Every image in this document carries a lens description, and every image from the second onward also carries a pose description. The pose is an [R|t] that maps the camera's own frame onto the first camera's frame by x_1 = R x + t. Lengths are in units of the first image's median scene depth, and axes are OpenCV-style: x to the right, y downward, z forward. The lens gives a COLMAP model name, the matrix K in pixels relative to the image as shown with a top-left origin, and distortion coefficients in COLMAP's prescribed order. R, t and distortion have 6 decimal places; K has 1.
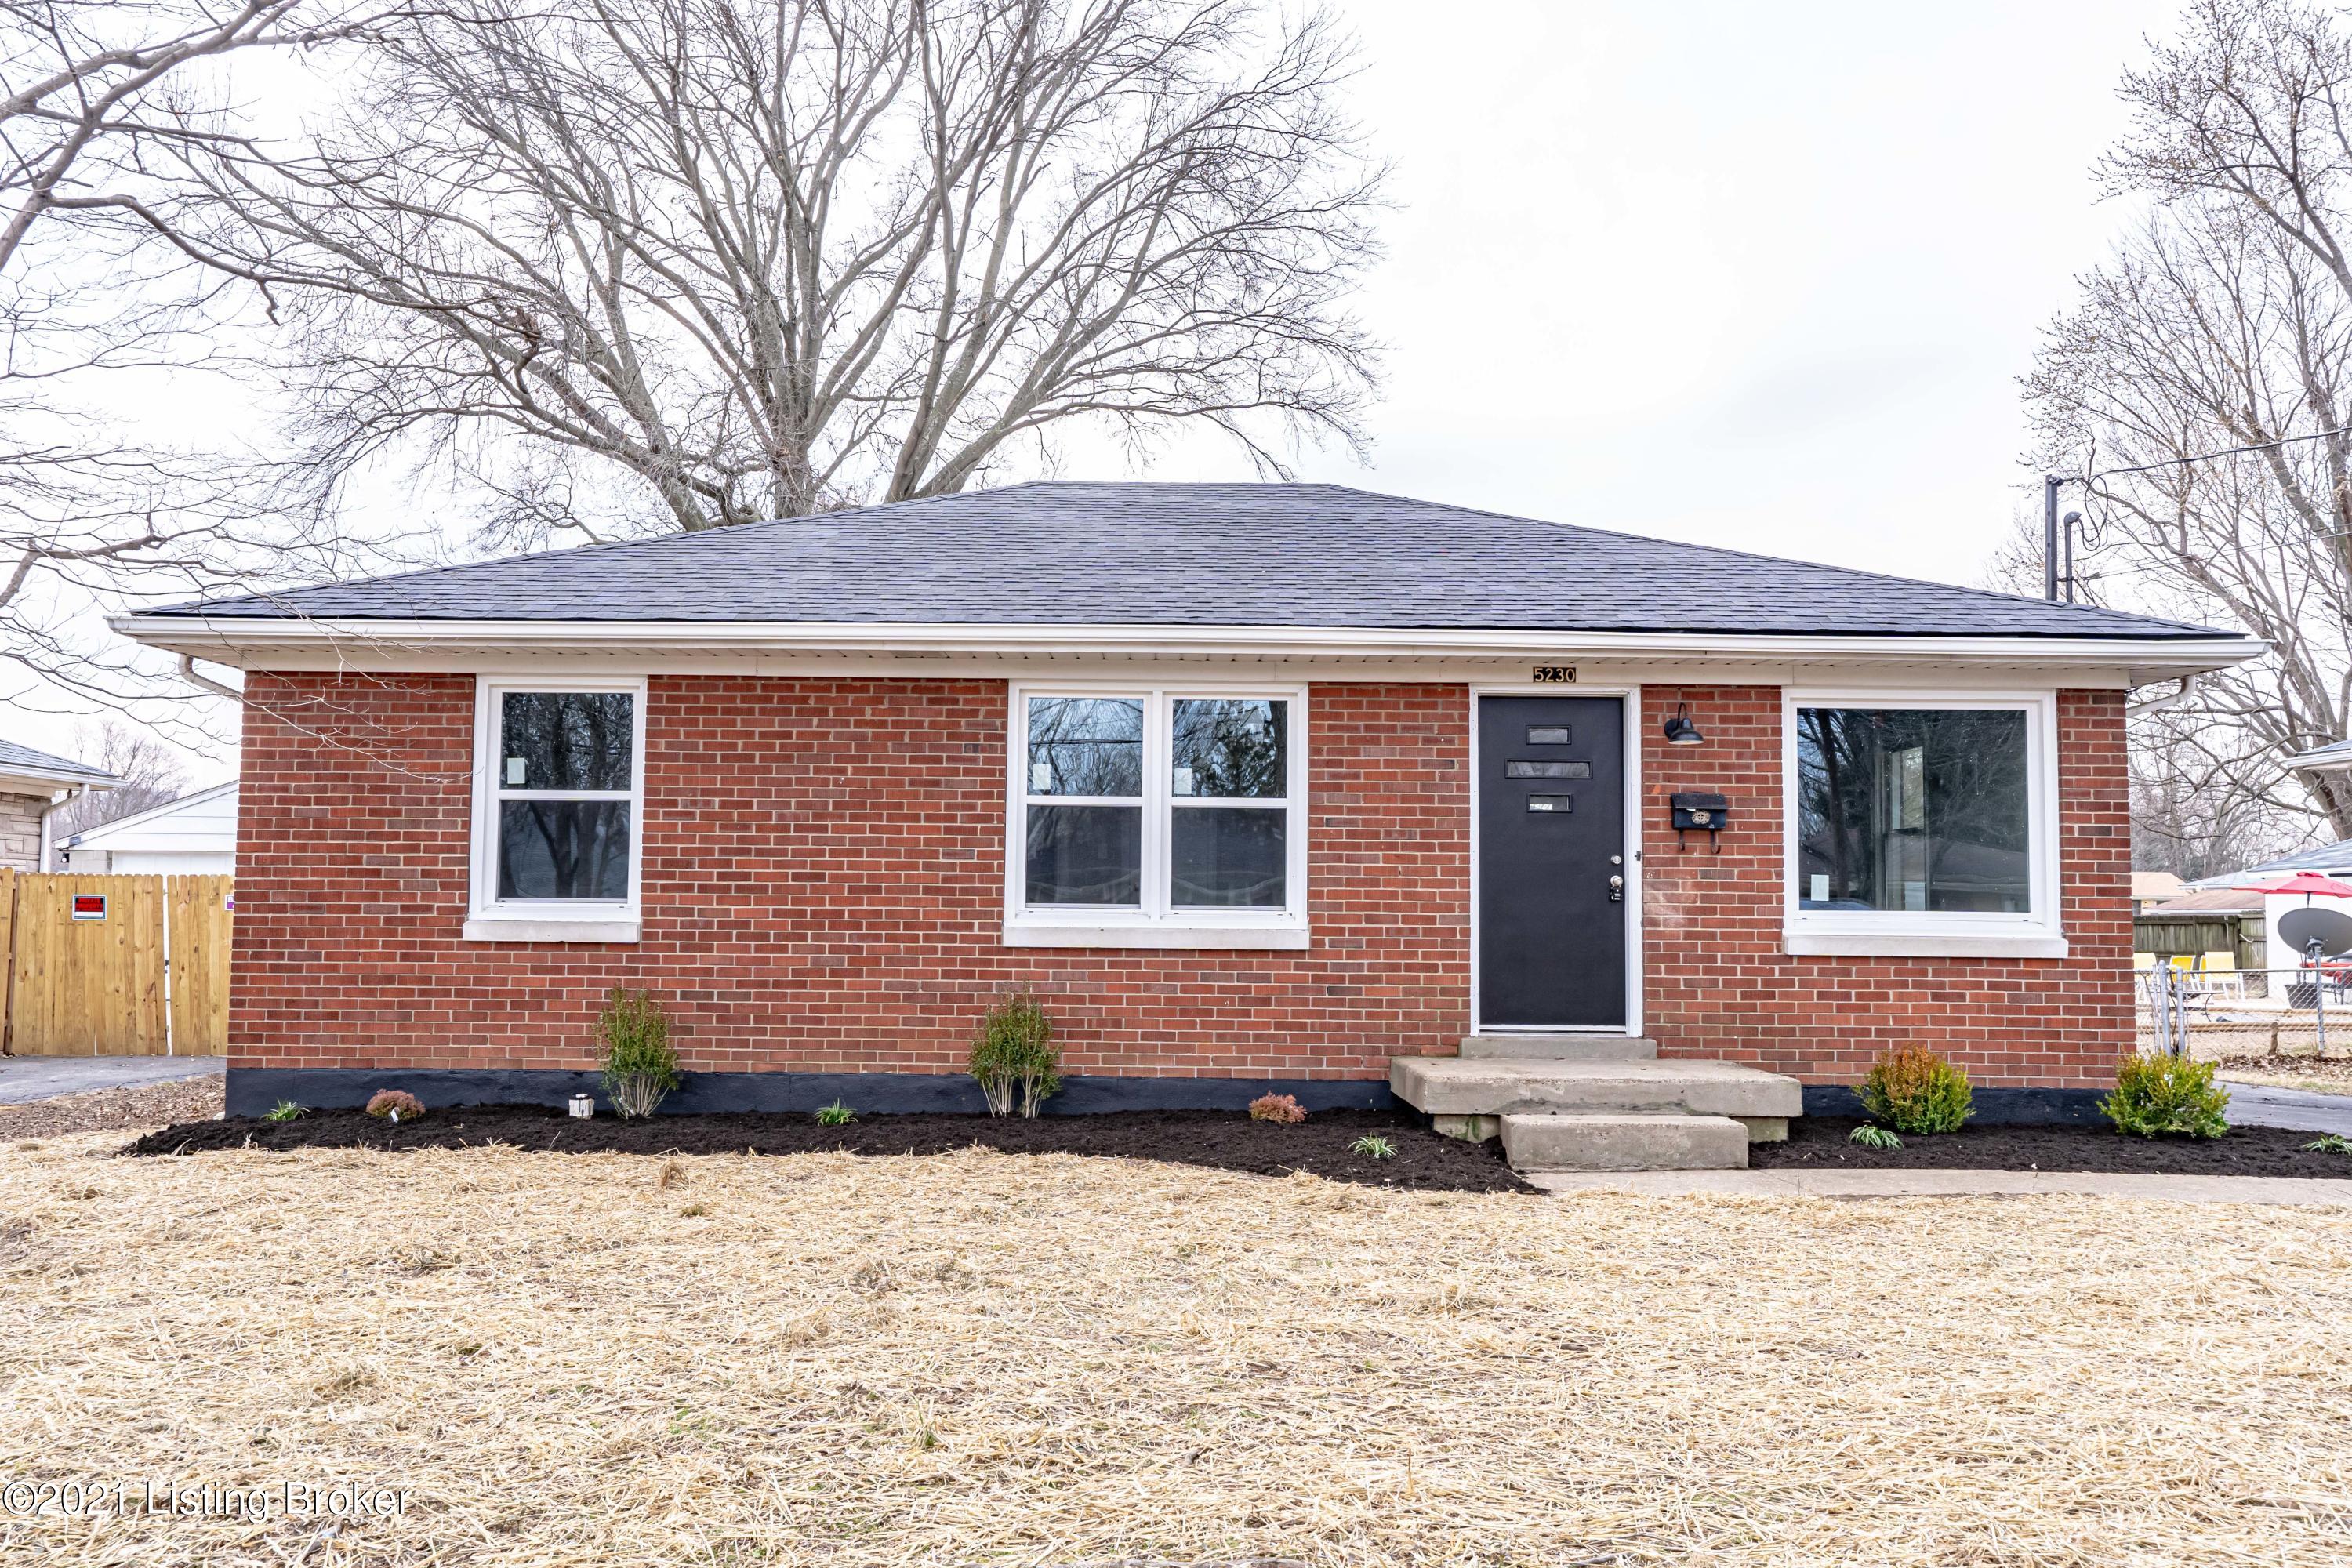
lens RADIAL K [[1955.9, 0, 1166.0], [0, 1955.9, 779.4], [0, 0, 1]] dist [0.006722, -0.005006]
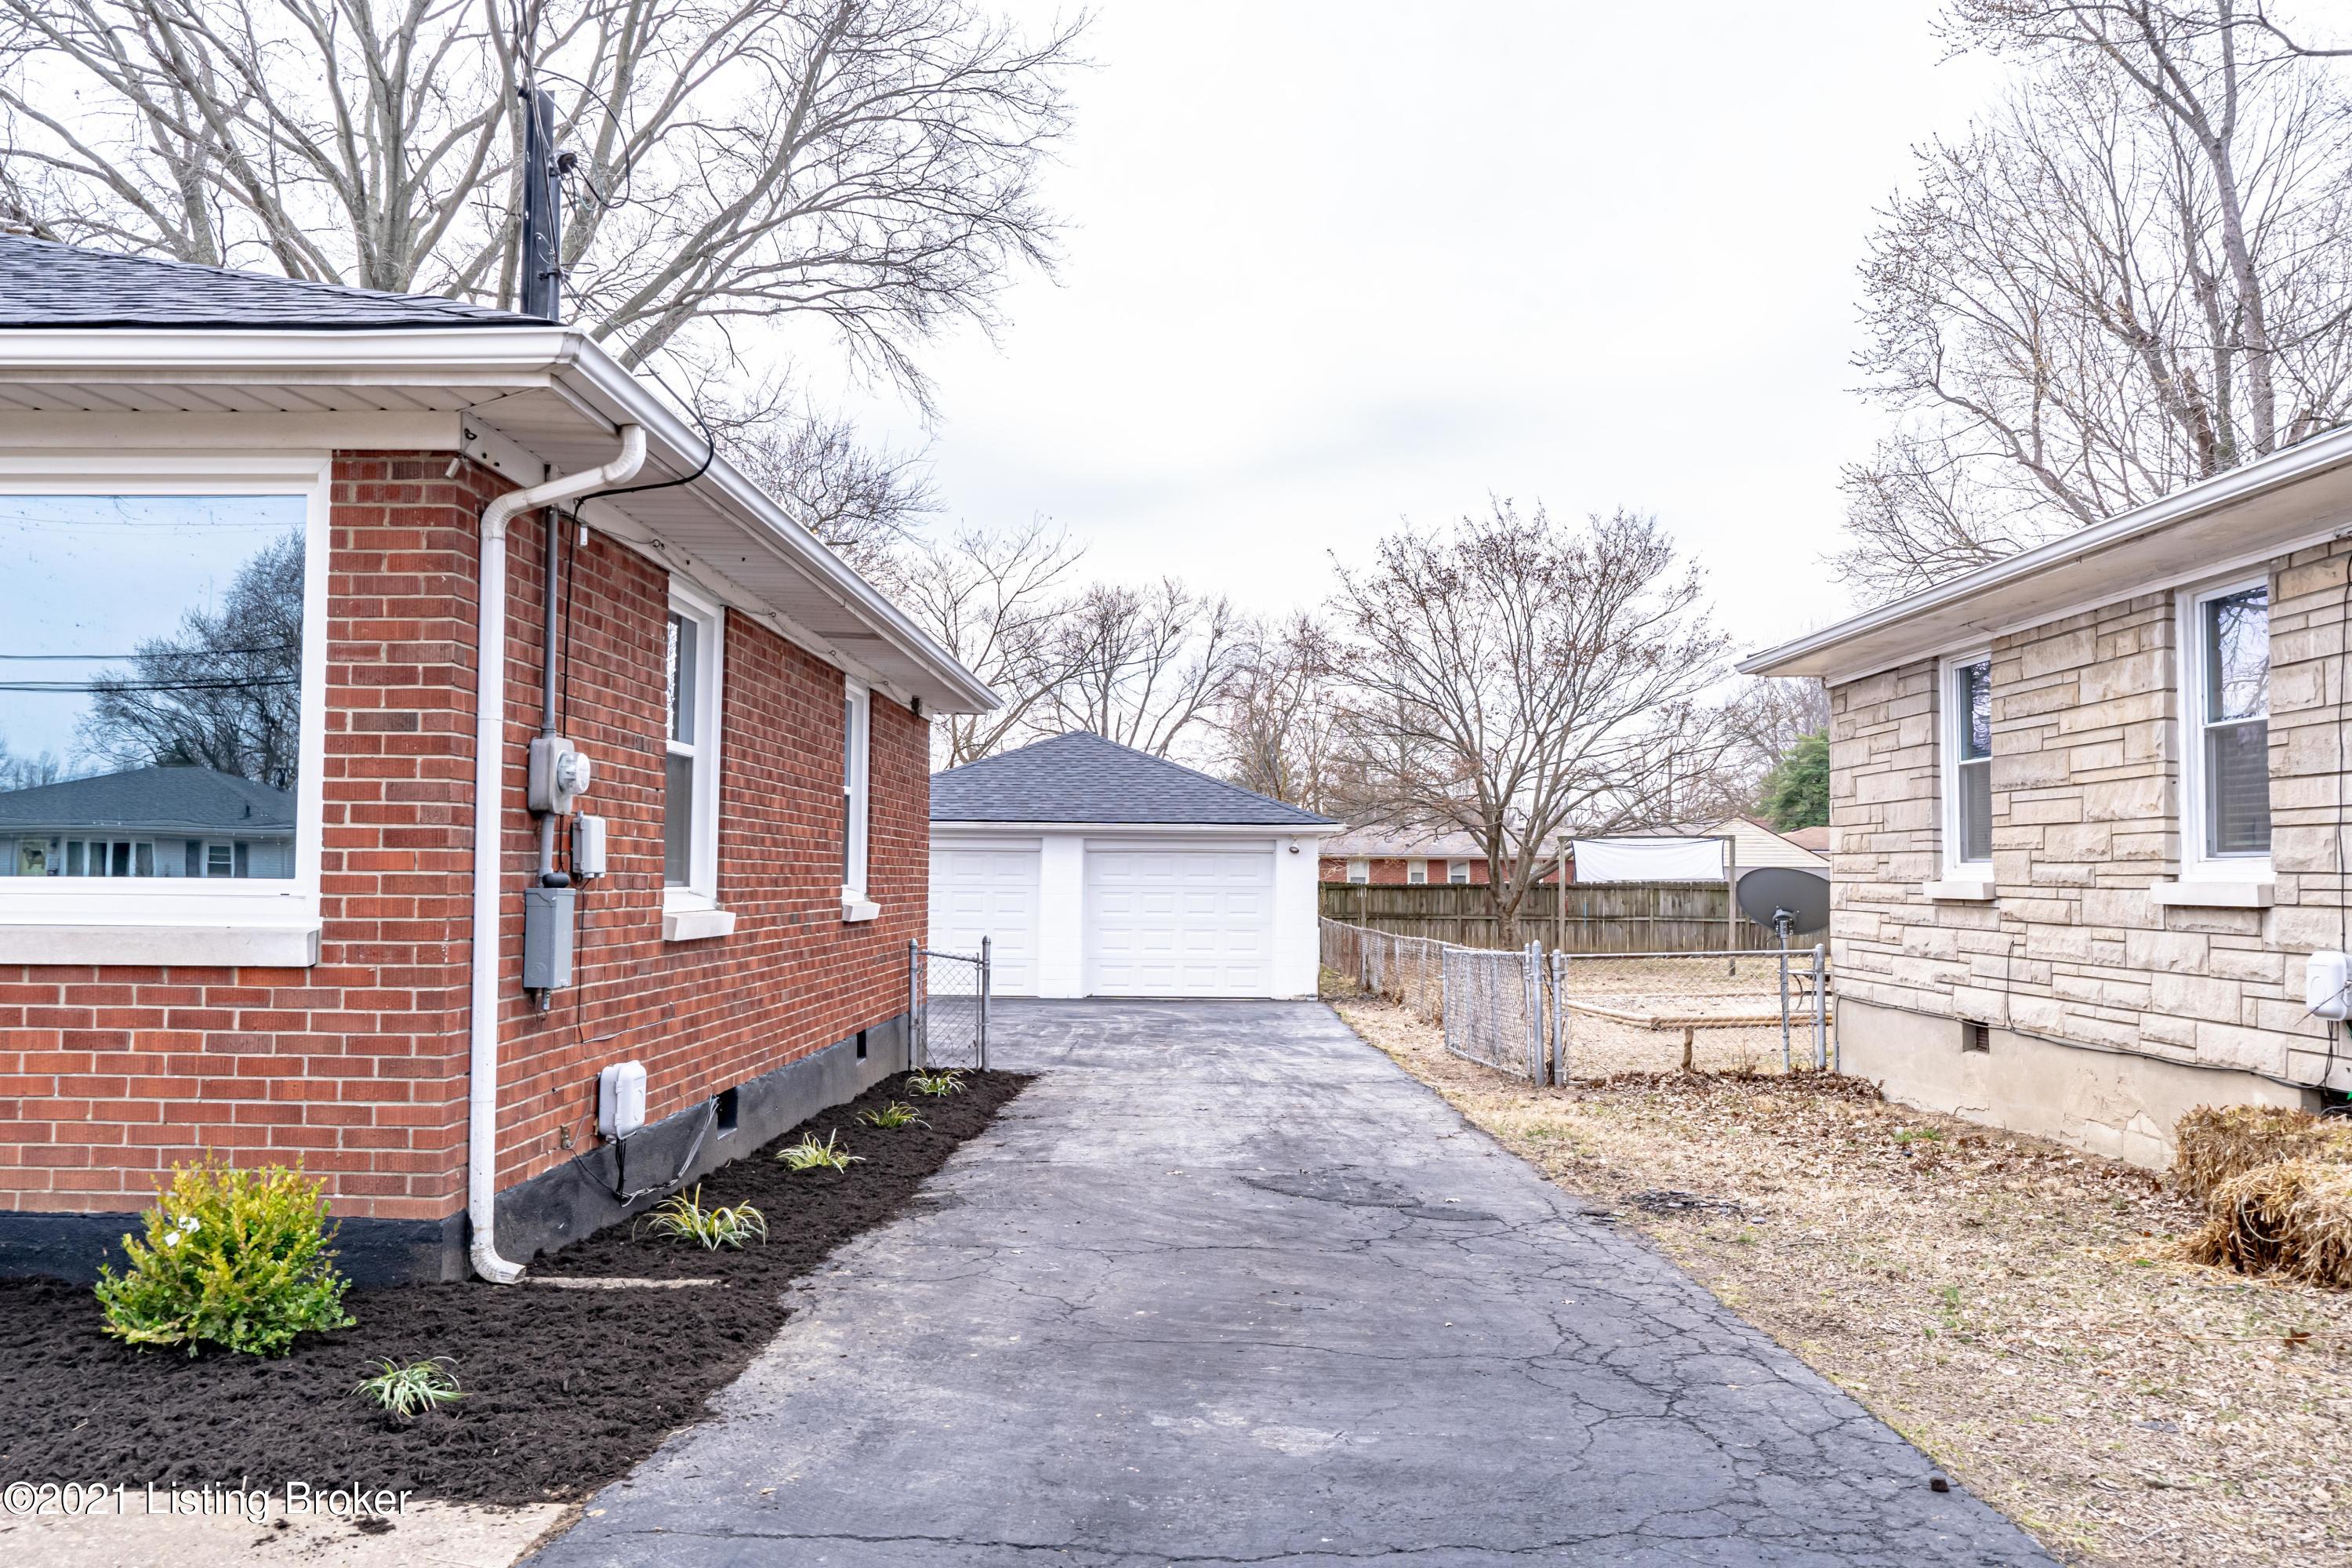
lens RADIAL K [[1955.9, 0, 1186.2], [0, 1955.9, 794.0], [0, 0, 1]] dist [0.006722, -0.005006]
pose [[0.999722, -0.004986, -0.023051, 0.697153], [0.005592, 0.999639, 0.026276, 0.032842], [0.022911, -0.026398, 0.999389, 0.482573]]
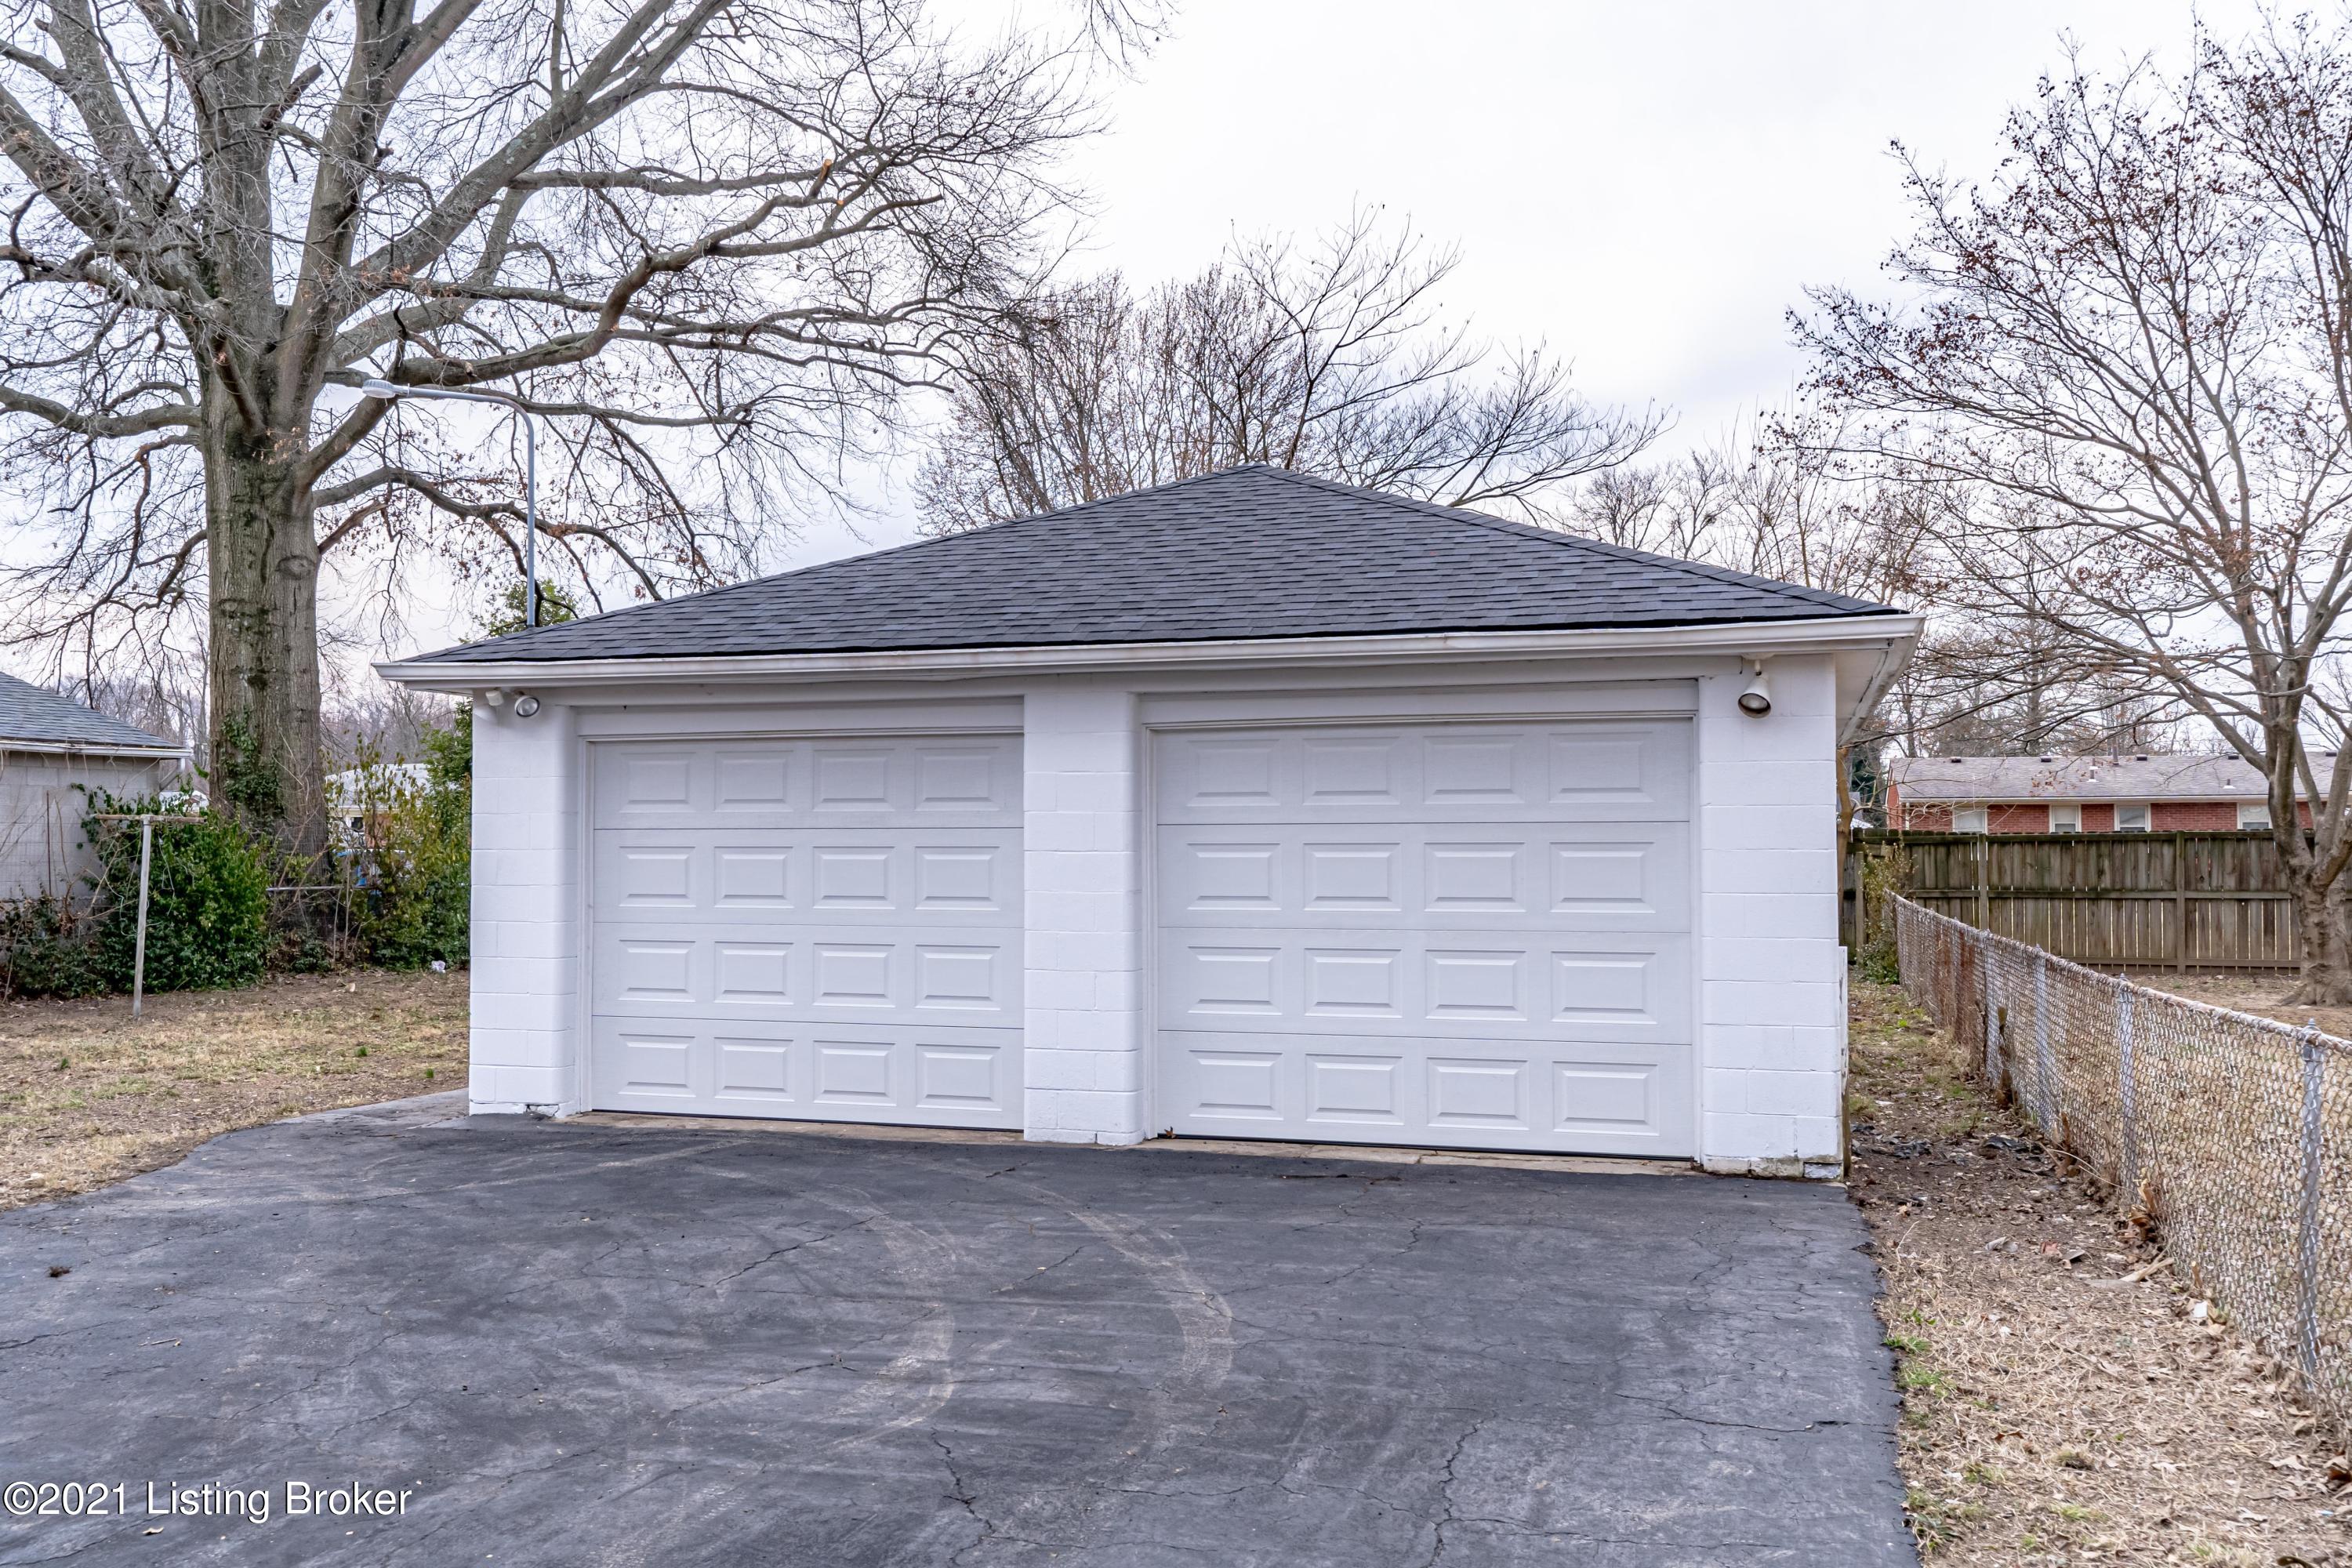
lens RADIAL K [[1955.9, 0, 1131.7], [0, 1955.9, 776.9], [0, 0, 1]] dist [0.006722, -0.005006]
pose [[0.942866, -0.023230, -0.332361, 0.795067], [0.034557, 0.999005, 0.028208, 0.159419], [0.331375, -0.038082, 0.942730, 2.030470]]
